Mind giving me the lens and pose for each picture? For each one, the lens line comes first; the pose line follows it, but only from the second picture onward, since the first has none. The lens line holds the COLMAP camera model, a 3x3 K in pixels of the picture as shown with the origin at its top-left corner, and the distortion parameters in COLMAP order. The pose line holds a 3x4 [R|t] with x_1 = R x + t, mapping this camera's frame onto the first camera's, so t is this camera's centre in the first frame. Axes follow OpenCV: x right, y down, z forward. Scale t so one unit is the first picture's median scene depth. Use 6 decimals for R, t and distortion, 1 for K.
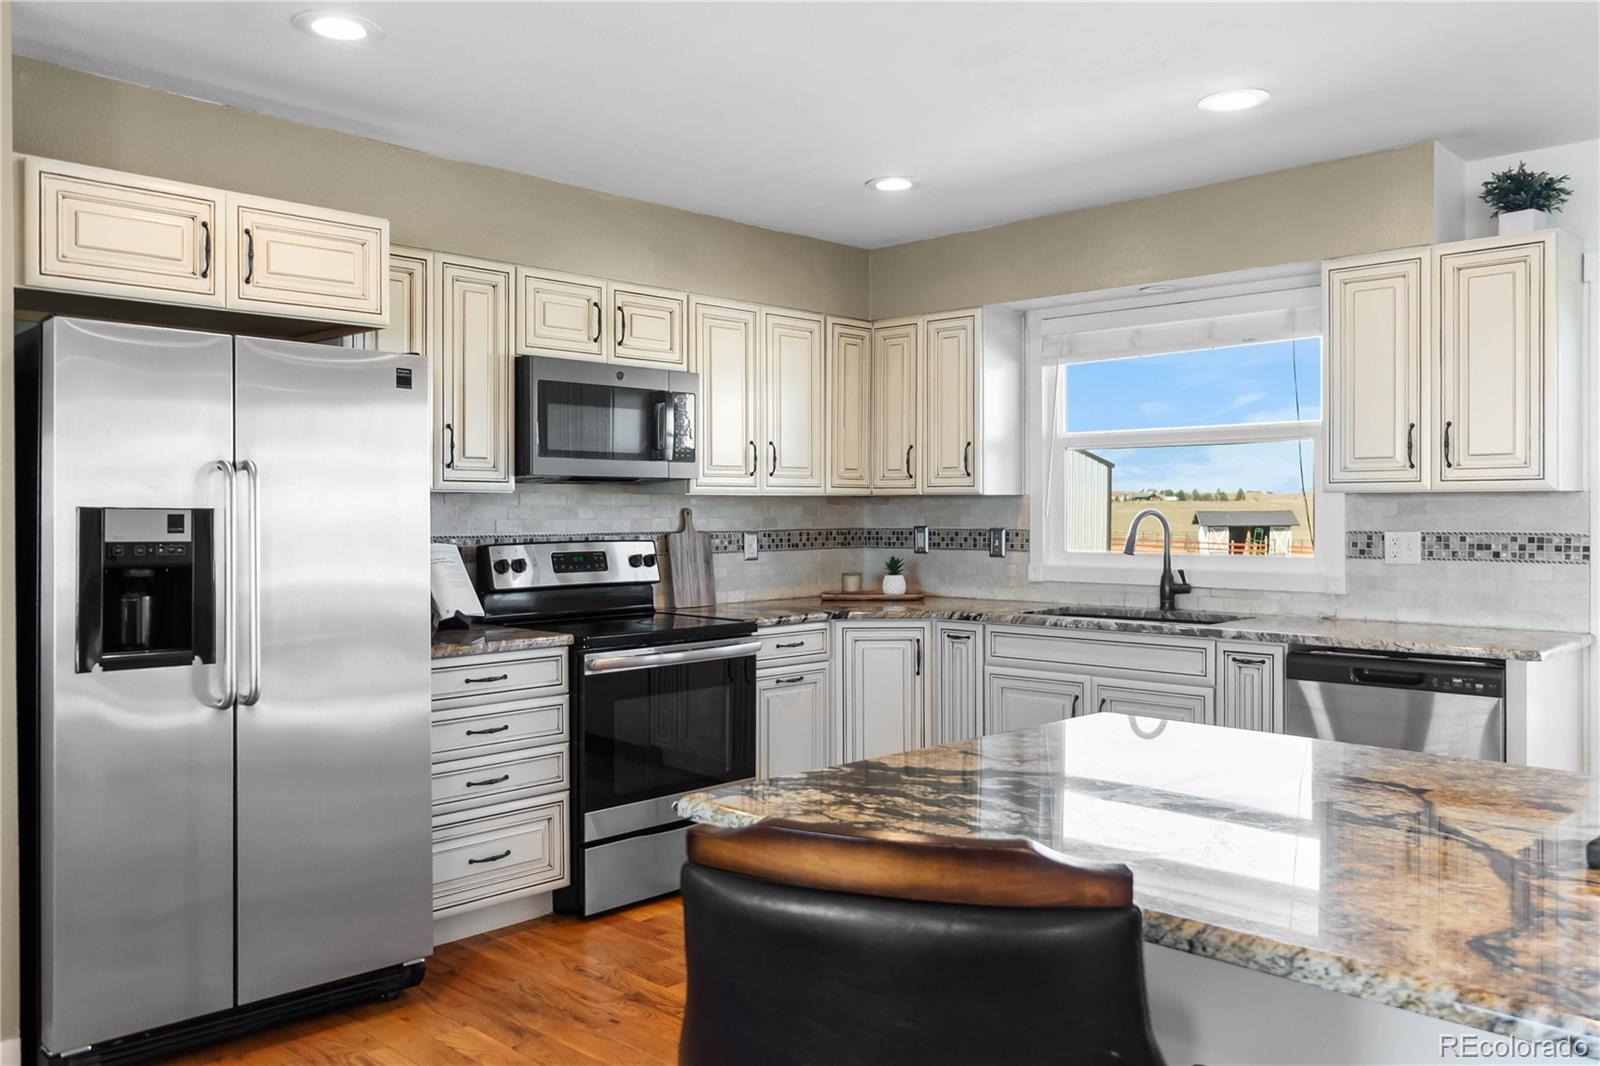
lens RADIAL K [[1254.0, 0, 791.8], [0, 1254.0, 523.4], [0, 0, 1]] dist [-0.001540, 0.005281]
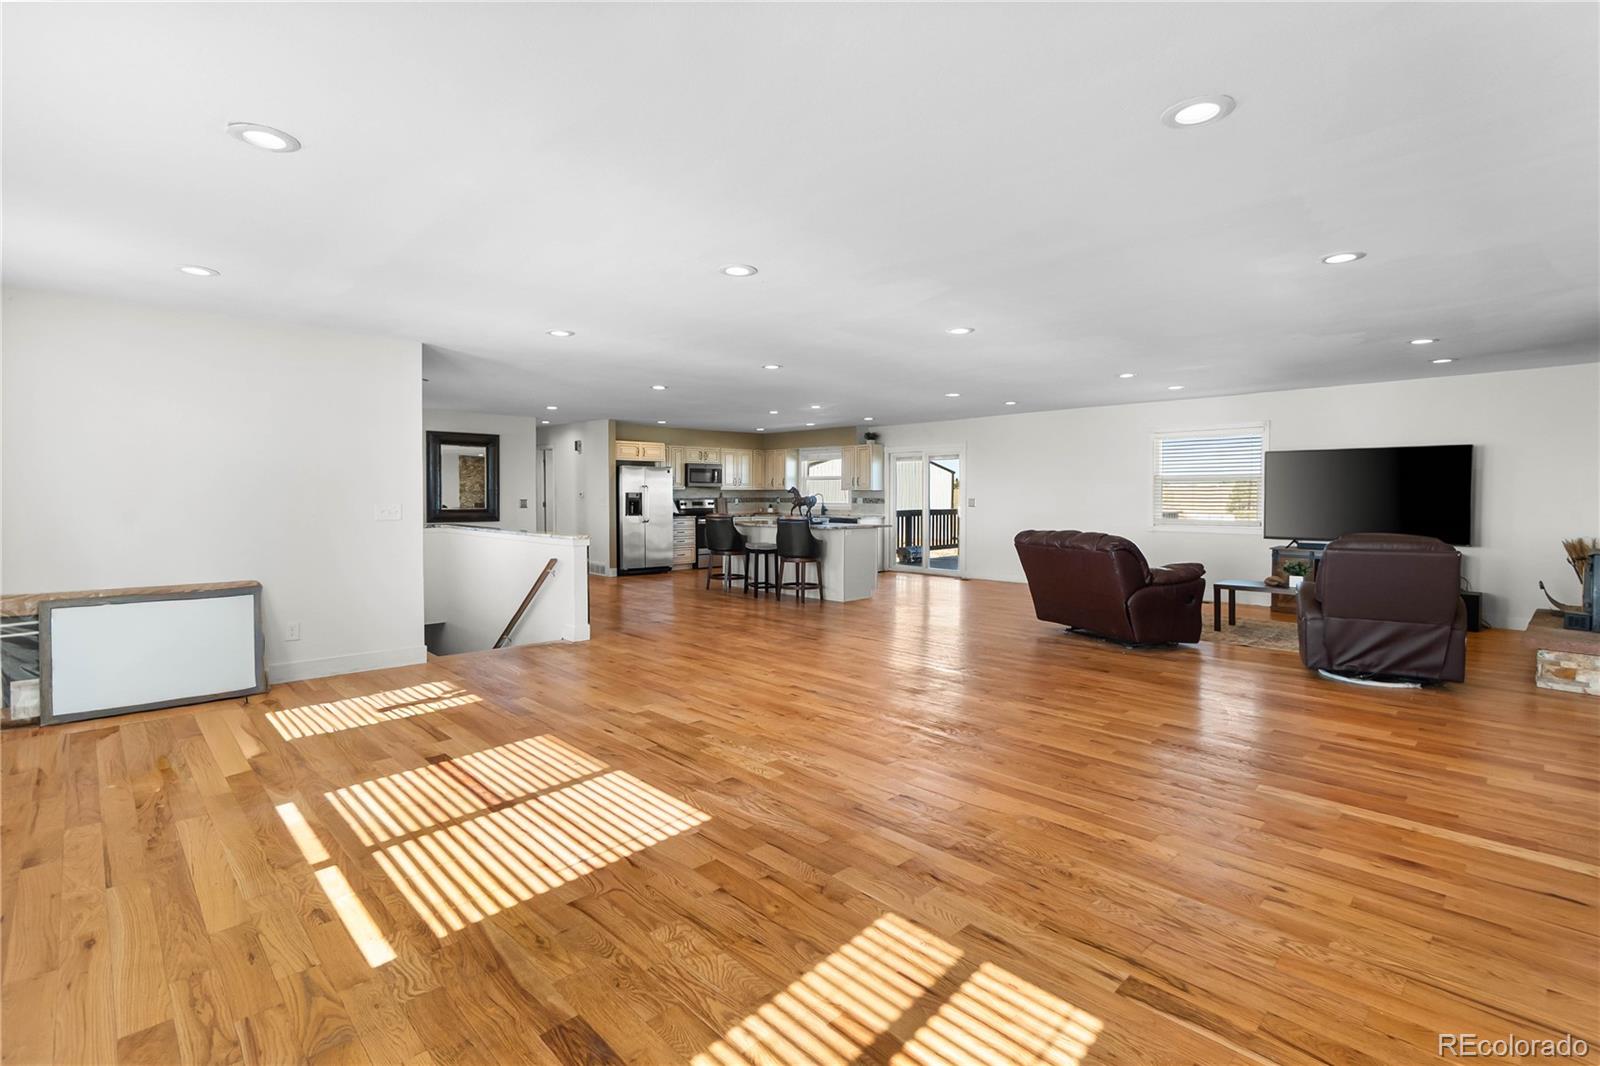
lens RADIAL K [[749.3, 0, 822.4], [0, 749.3, 502.5], [0, 0, 1]] dist [0.001529, 0.000211]
pose [[0.999937, 0.003020, -0.010783, 0.366274], [-0.003004, 0.999994, 0.001512, 0.021383], [0.010788, -0.001479, 0.999941, -2.011146]]
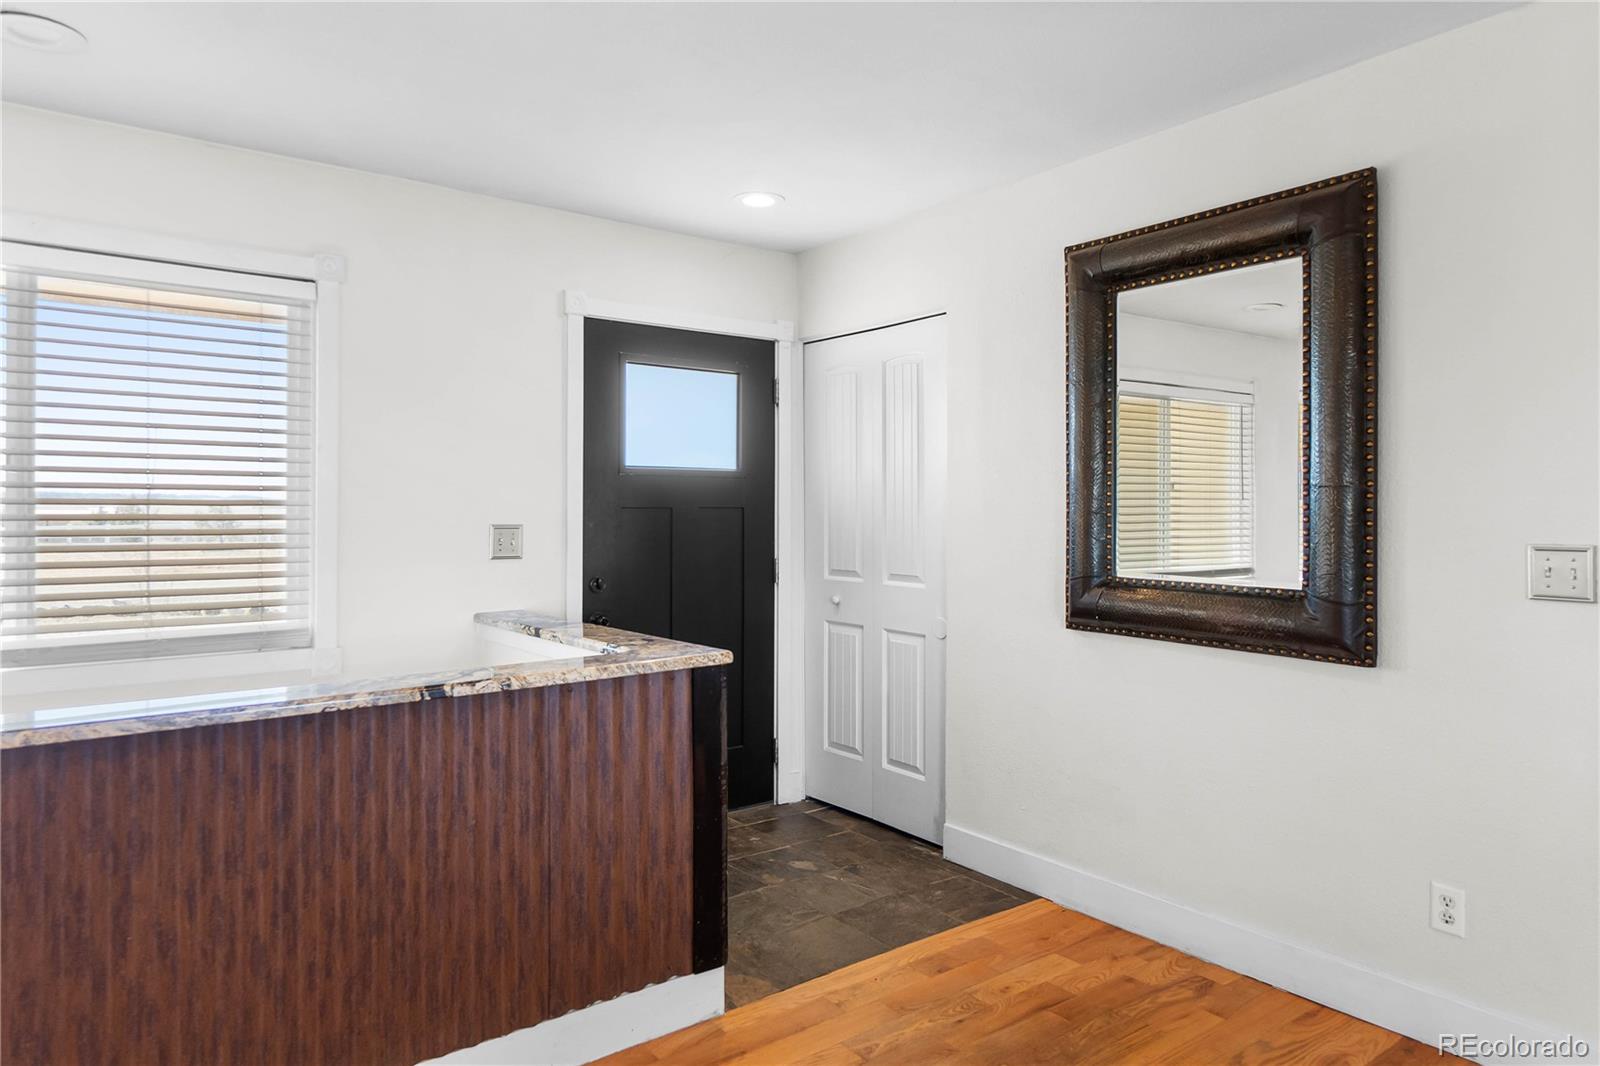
lens RADIAL K [[966.9, 0, 809.7], [0, 966.9, 526.3], [0, 0, 1]] dist [-0.023290, 0.018027]
pose [[-0.129232, 0.021849, -0.991374, -0.145361], [-0.003158, 0.999743, 0.022445, -0.002471], [0.991609, 0.006031, -0.129130, 0.205045]]
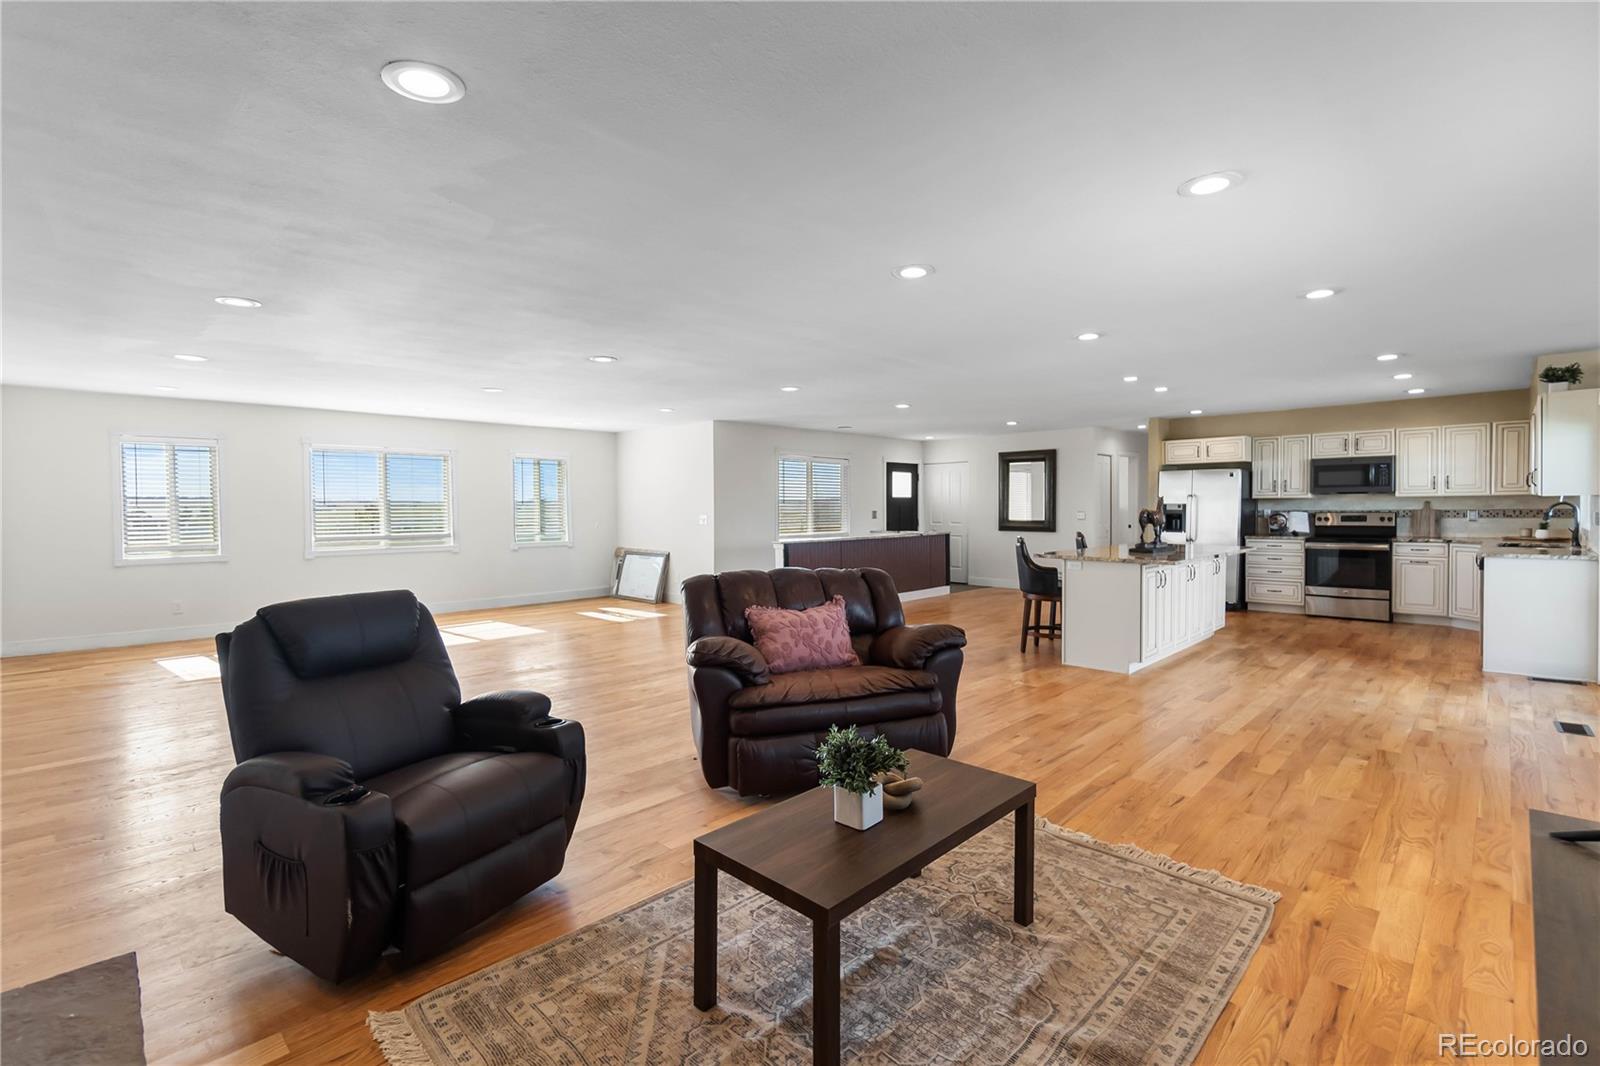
lens RADIAL K [[721.3, 0, 795.8], [0, 721.3, 522.5], [0, 0, 1]] dist [0.000194, 0.000025]
pose [[-0.000057, 0.026786, -0.999641, 1.747282], [0.002013, 0.999639, 0.026786, -0.011822], [0.999998, -0.002011, -0.000111, -0.439393]]
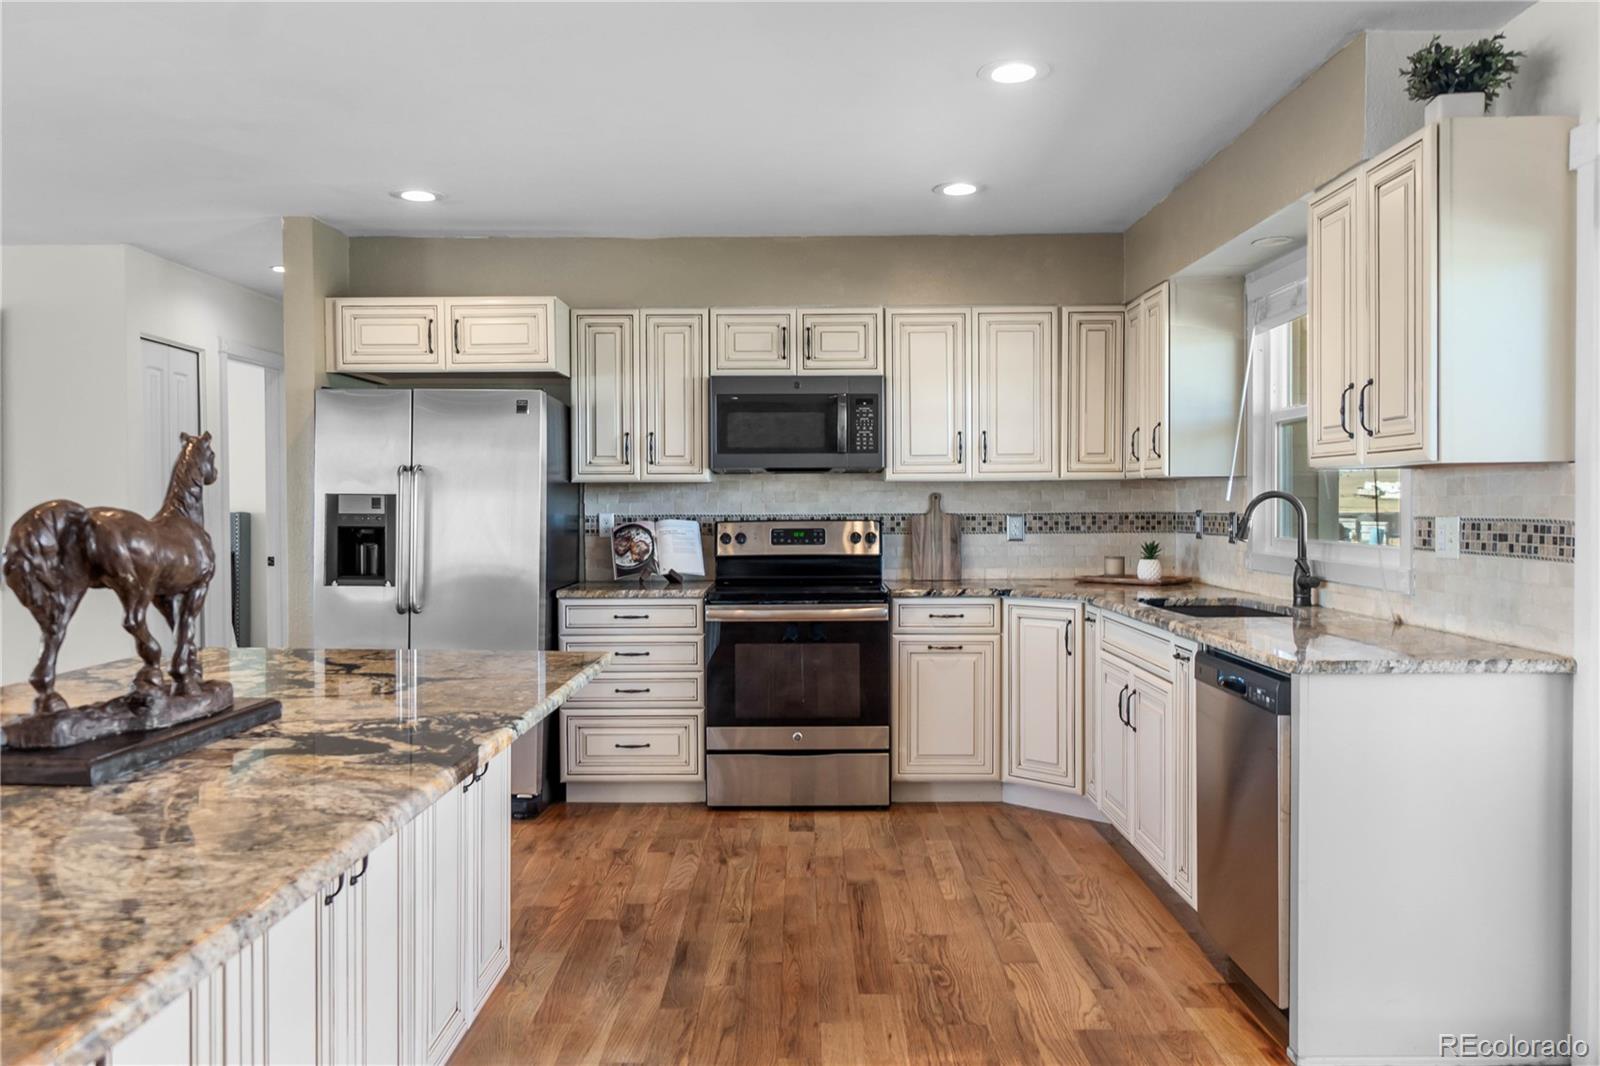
lens RADIAL K [[1230.0, 0, 791.8], [0, 1230.0, 535.8], [0, 0, 1]] dist [0.001040, 0.002746]
pose [[0.692516, 0.019329, -0.721143, 0.737194], [-0.004722, 0.999741, 0.022261, 0.002931], [0.721387, -0.012011, 0.692428, 0.162382]]
